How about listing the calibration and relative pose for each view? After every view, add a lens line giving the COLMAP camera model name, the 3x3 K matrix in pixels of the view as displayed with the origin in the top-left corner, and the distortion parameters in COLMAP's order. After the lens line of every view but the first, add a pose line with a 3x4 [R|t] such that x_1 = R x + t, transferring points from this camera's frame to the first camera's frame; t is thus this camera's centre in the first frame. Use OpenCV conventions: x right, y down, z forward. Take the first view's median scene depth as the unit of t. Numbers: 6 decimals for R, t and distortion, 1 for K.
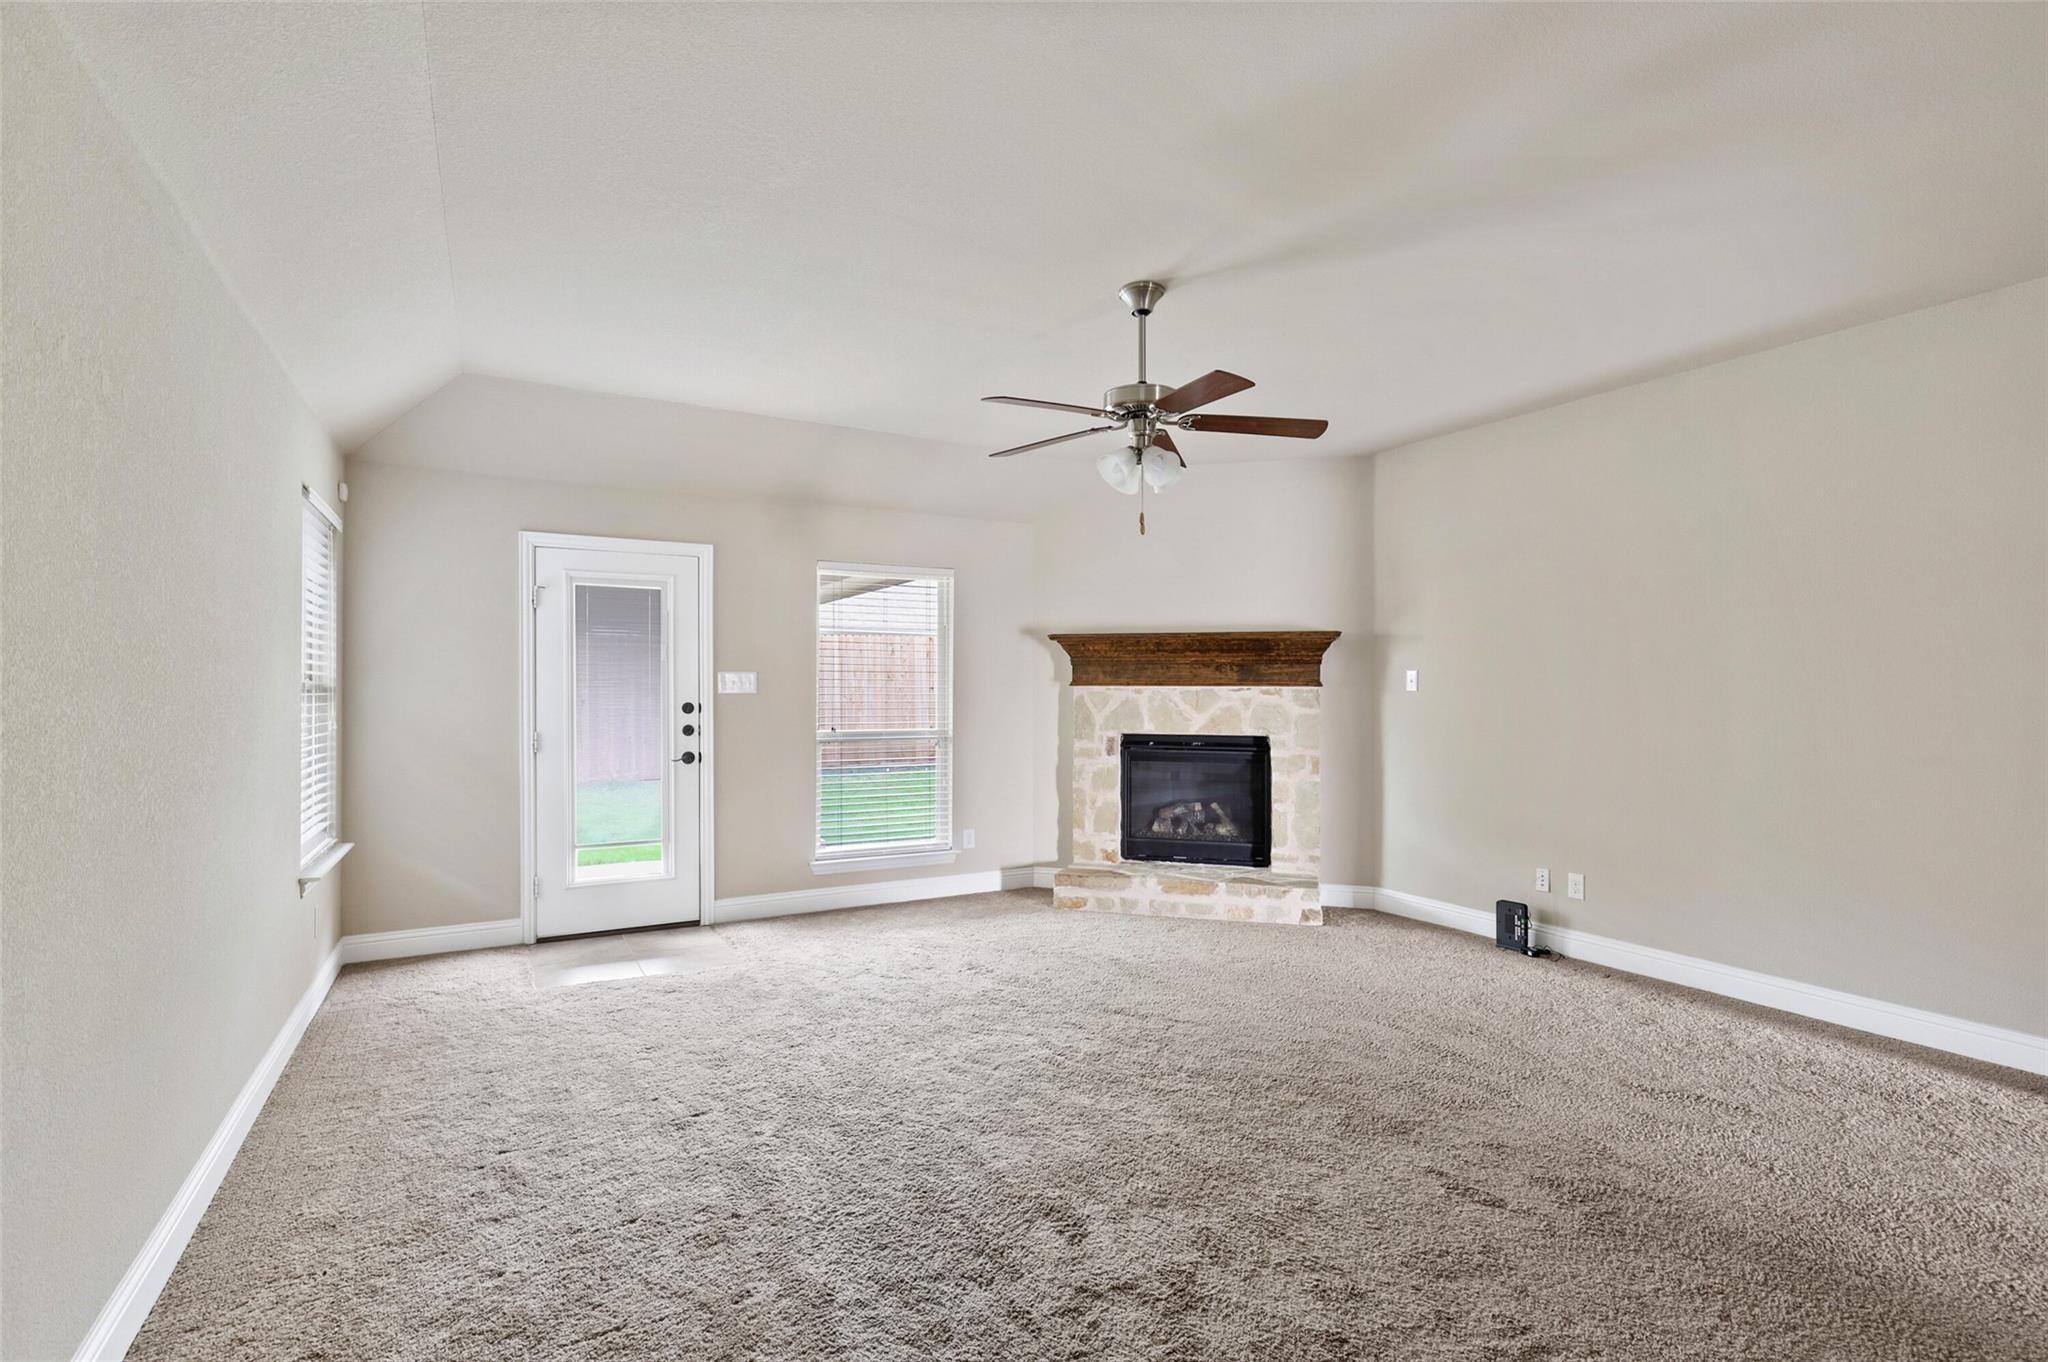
lens RADIAL K [[1010.3, 0, 1022.0], [0, 1010.3, 682.0], [0, 0, 1]] dist [0.002390, -0.000051]
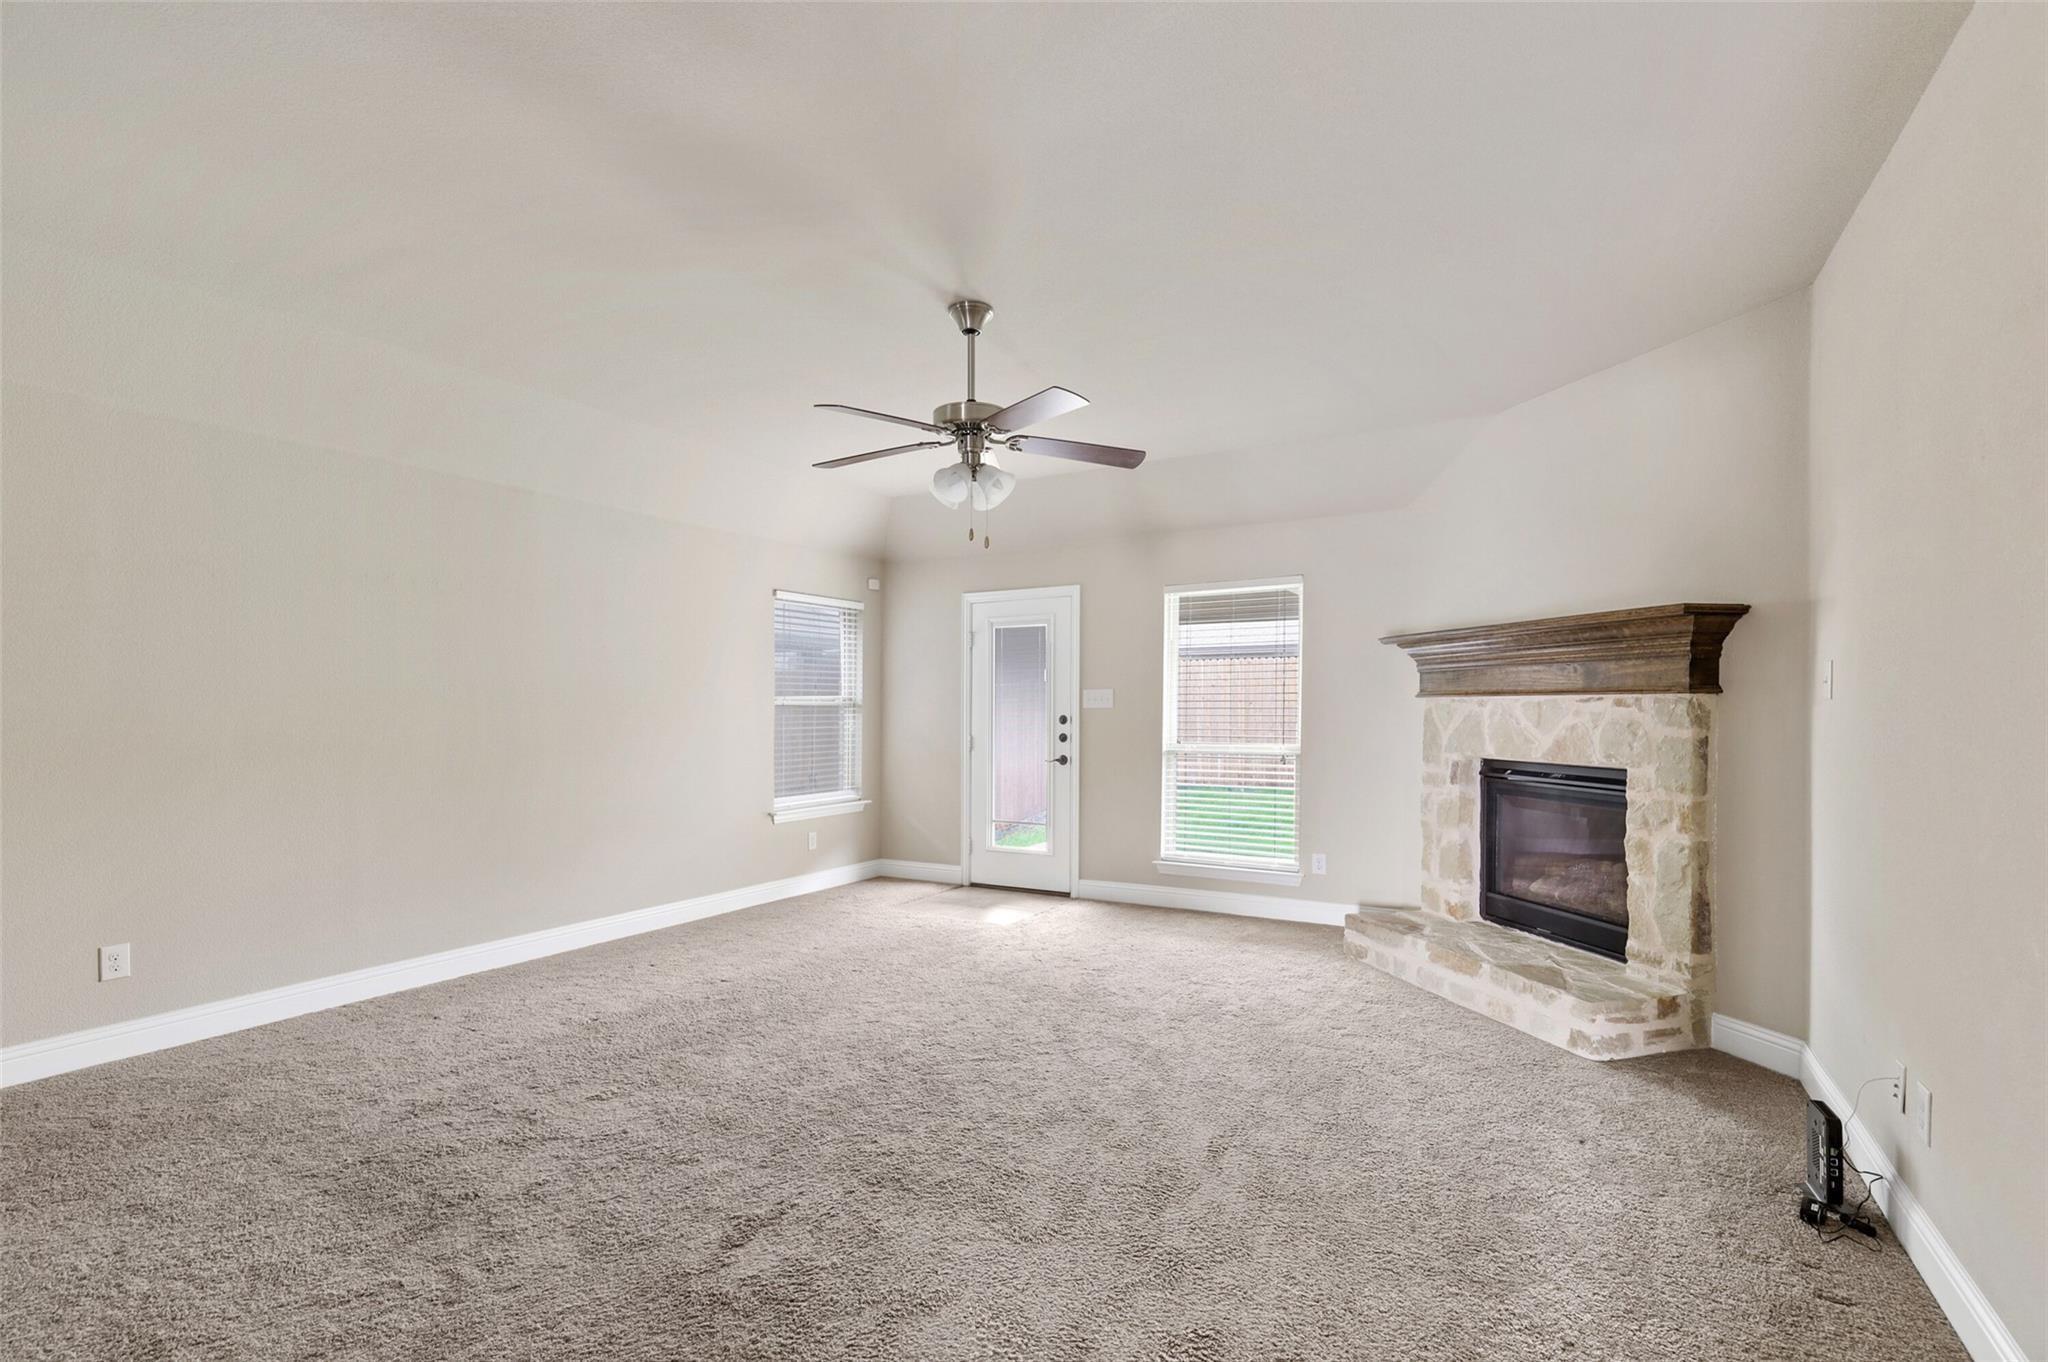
lens RADIAL K [[955.3, 0, 1027.8], [0, 955.3, 701.0], [0, 0, 1]] dist [0.005227, -0.000383]
pose [[0.498121, -0.009849, -0.867051, 0.631715], [0.010417, 0.999931, -0.005374, 0.008493], [0.867045, -0.006356, 0.498190, 0.365896]]
